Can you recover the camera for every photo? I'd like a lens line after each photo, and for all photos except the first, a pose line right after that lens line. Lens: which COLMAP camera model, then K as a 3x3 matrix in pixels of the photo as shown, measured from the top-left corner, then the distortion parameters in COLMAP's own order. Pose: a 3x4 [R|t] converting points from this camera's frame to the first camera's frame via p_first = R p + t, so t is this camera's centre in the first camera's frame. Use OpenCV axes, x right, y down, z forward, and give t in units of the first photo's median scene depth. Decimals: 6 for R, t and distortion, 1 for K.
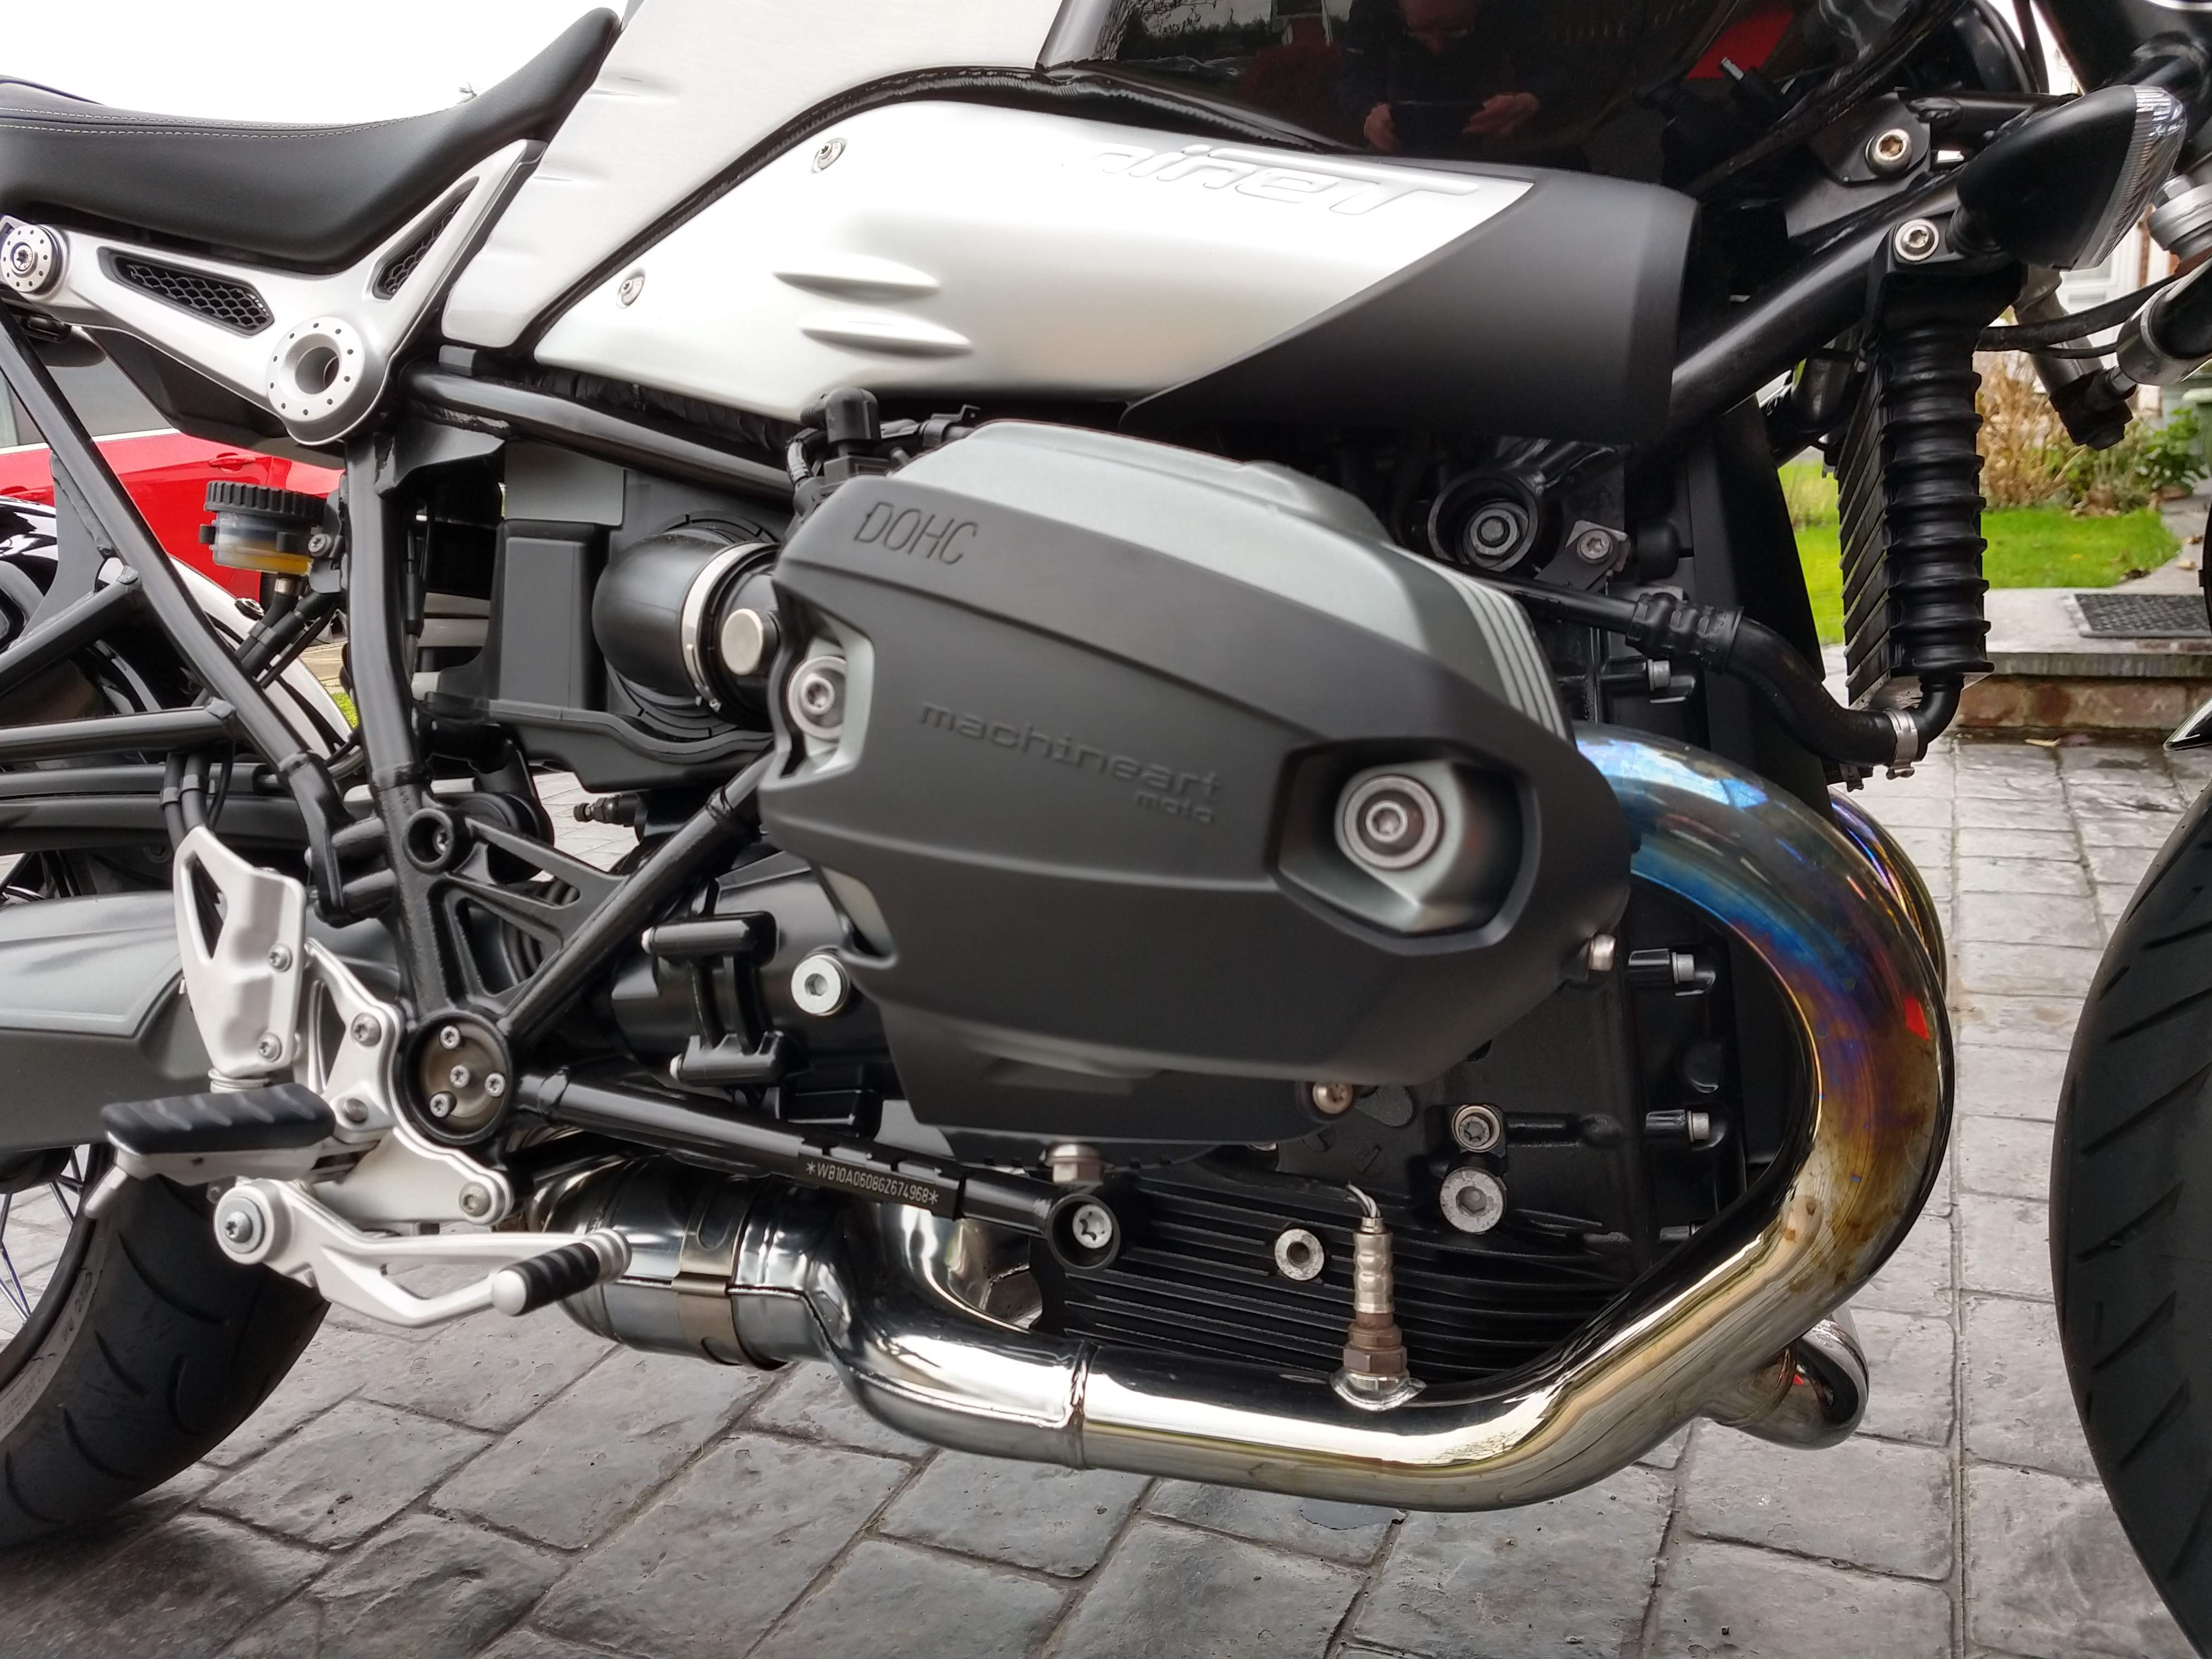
lens RADIAL K [[1702.6, 0, 1121.6], [0, 1702.6, 820.1], [0, 0, 1]] dist [0.067735, -0.160947]
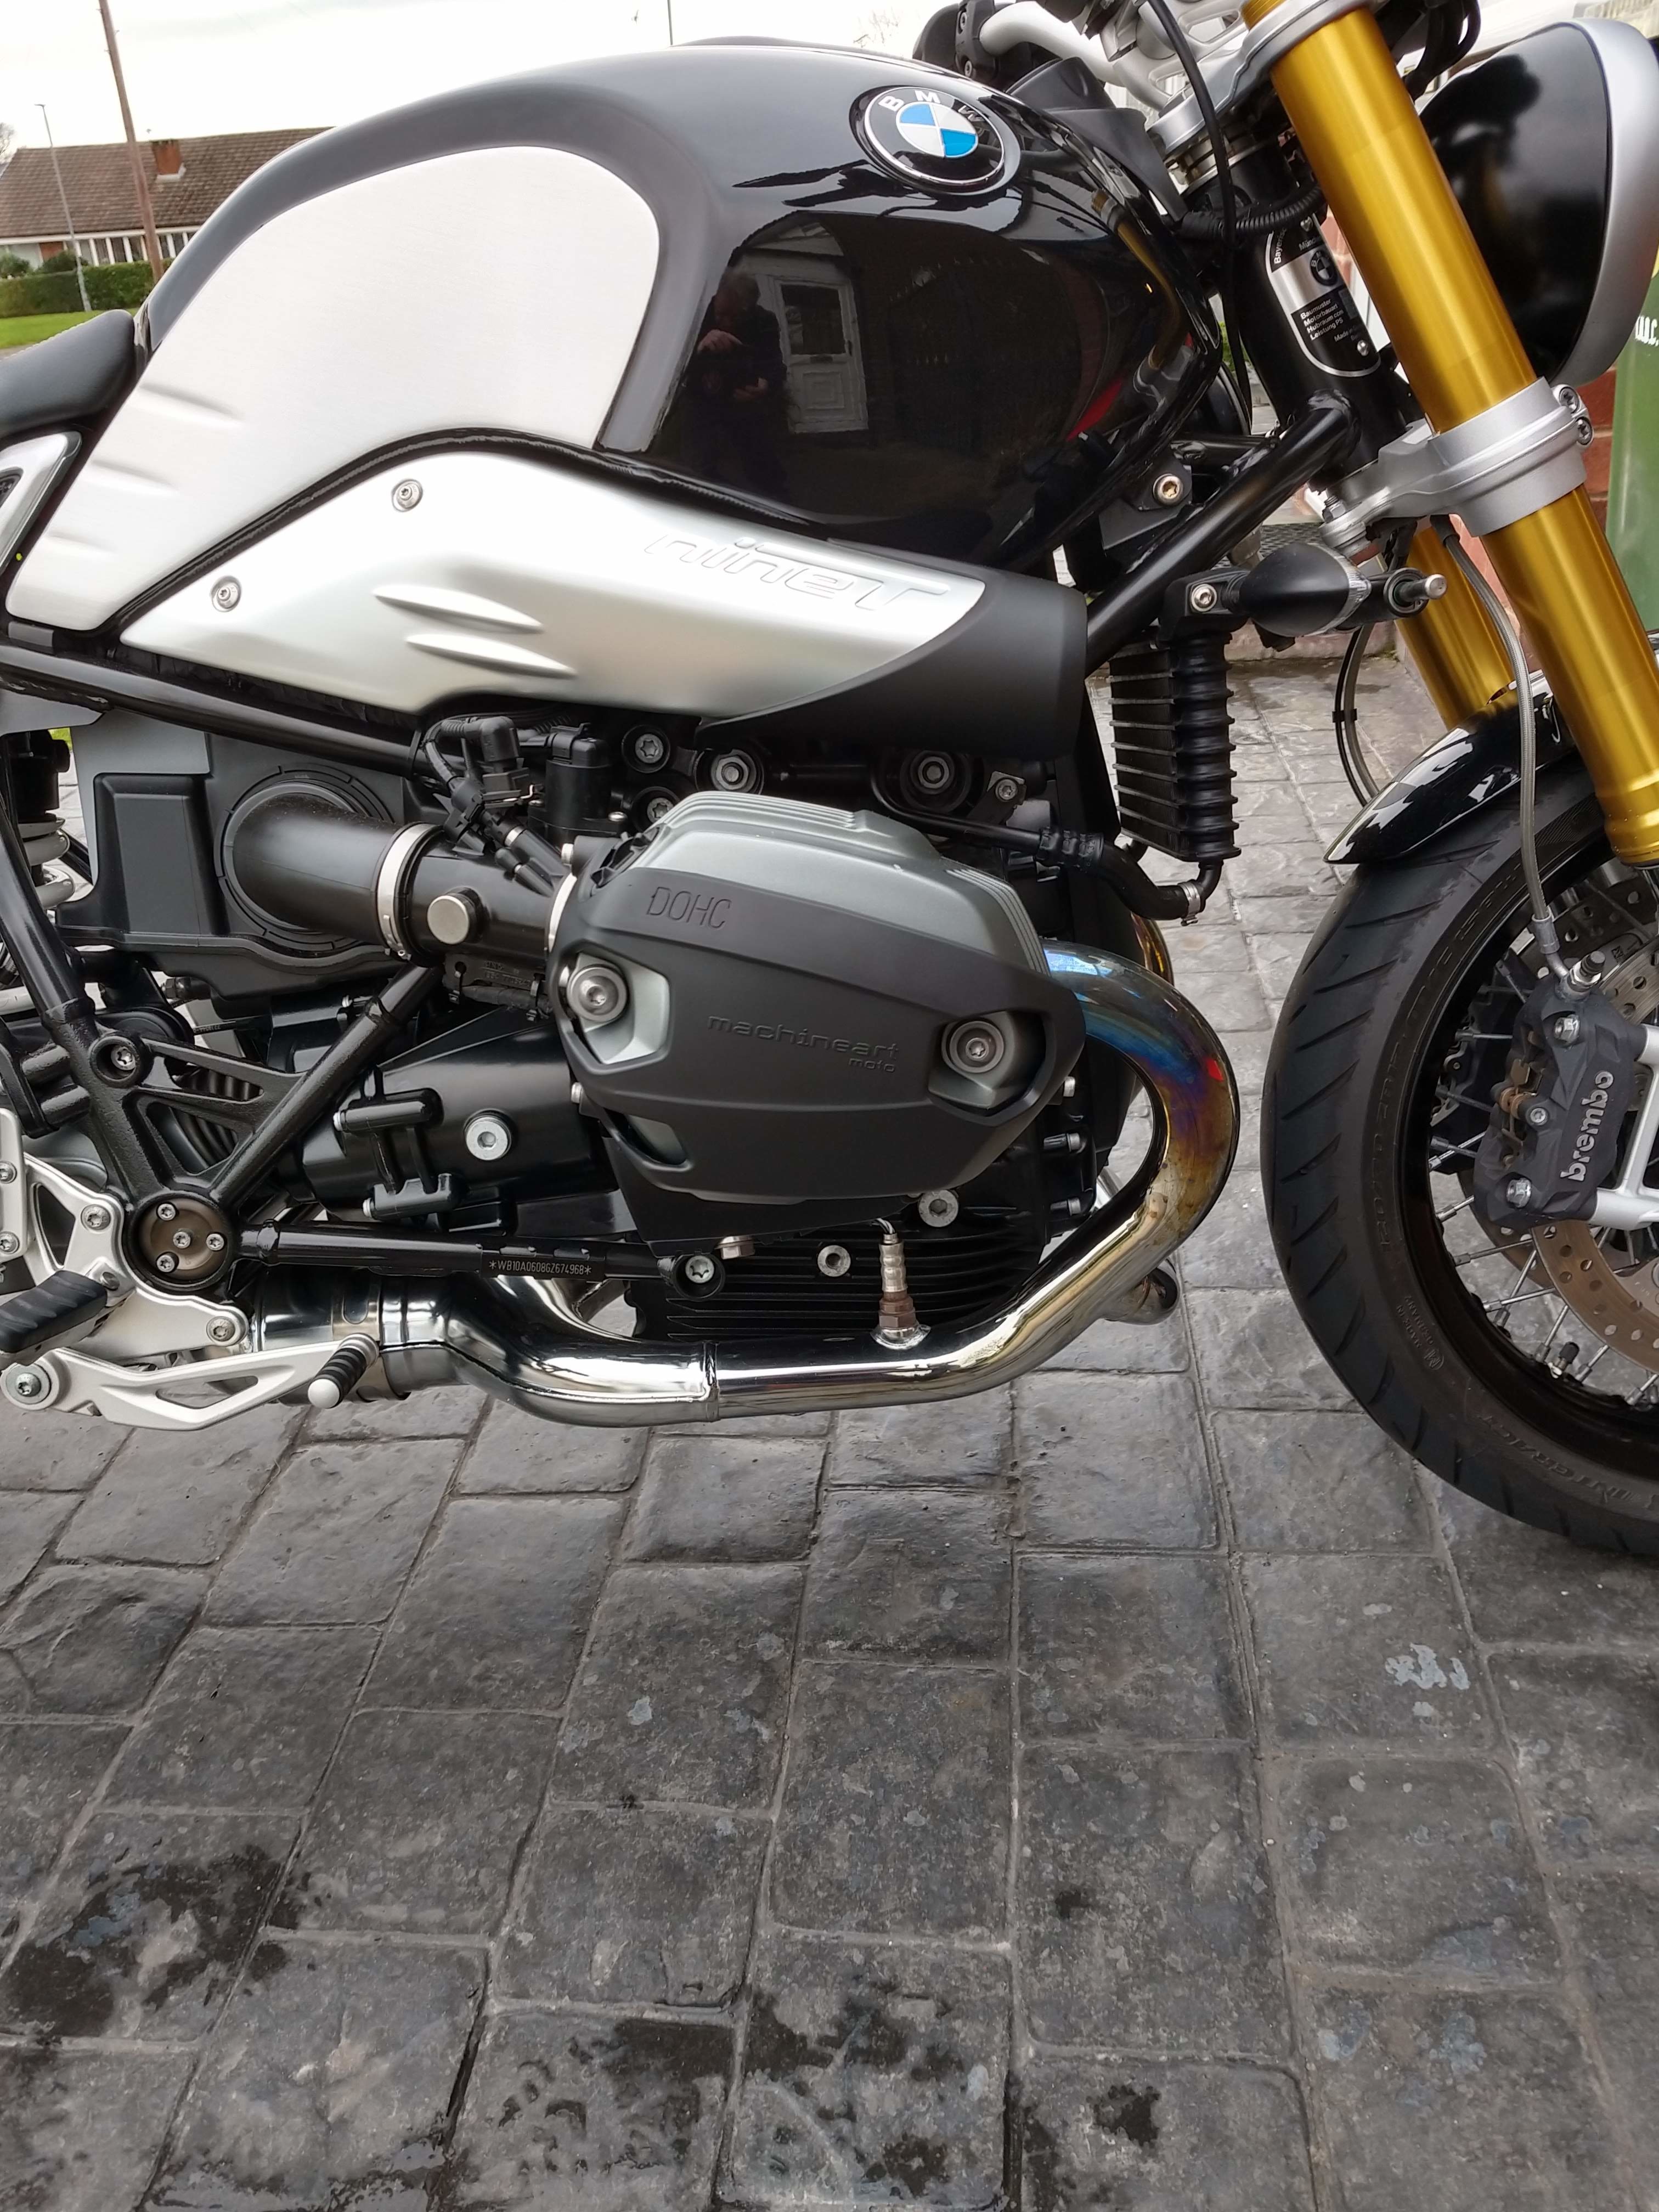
lens RADIAL K [[1703.6, 0, 897.7], [0, 1703.6, 1132.2], [0, 0, 1]] dist [0.117103, -0.290897]
pose [[0.930745, -0.153019, 0.332112, -0.300749], [0.067845, 0.964728, 0.254357, -0.216189], [-0.359319, -0.214209, 0.908297, -0.337095]]
